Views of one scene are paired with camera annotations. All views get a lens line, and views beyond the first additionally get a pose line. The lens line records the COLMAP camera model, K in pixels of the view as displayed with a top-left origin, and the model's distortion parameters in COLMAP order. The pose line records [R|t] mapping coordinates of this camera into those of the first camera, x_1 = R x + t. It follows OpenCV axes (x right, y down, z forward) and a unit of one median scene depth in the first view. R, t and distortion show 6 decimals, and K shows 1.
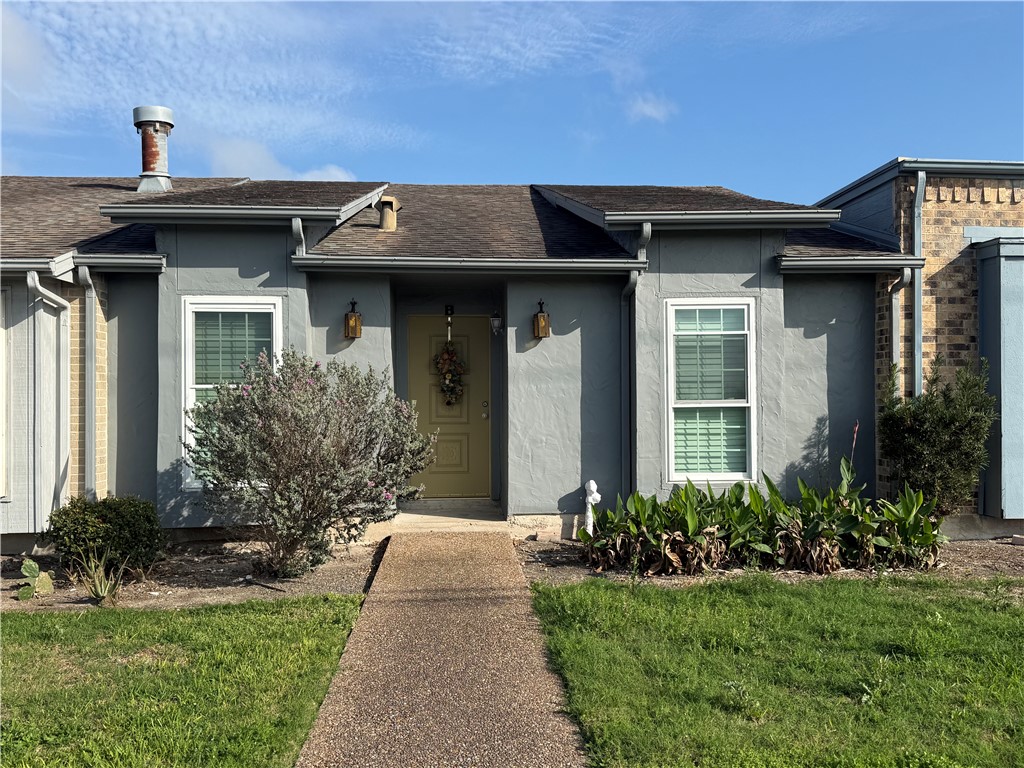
lens RADIAL K [[925.2, 0, 511.2], [0, 925.2, 384.0], [0, 0, 1]] dist [0.000657, -0.000073]
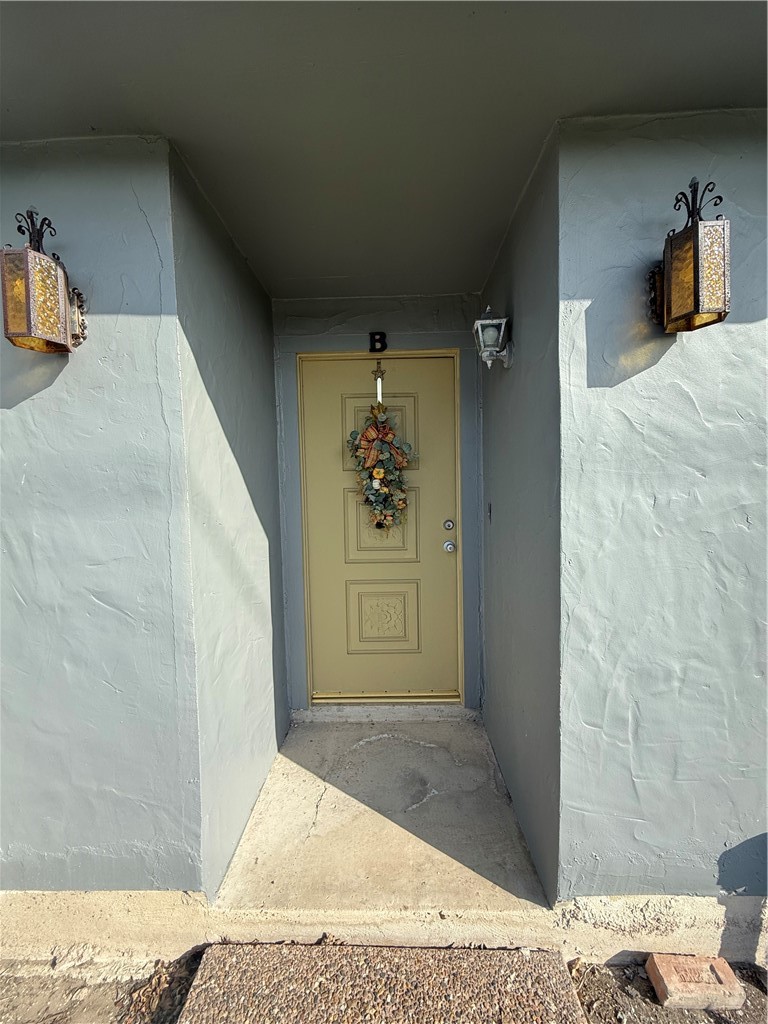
lens RADIAL K [[407.9, 0, 383.8], [0, 407.9, 505.7], [0, 0, 1]] dist [0.003470, 0.000673]
pose [[0.995475, -0.011411, -0.094331, -0.048372], [0.017304, 0.997933, 0.061887, -0.004753], [0.093430, -0.063239, 0.993615, 0.856684]]
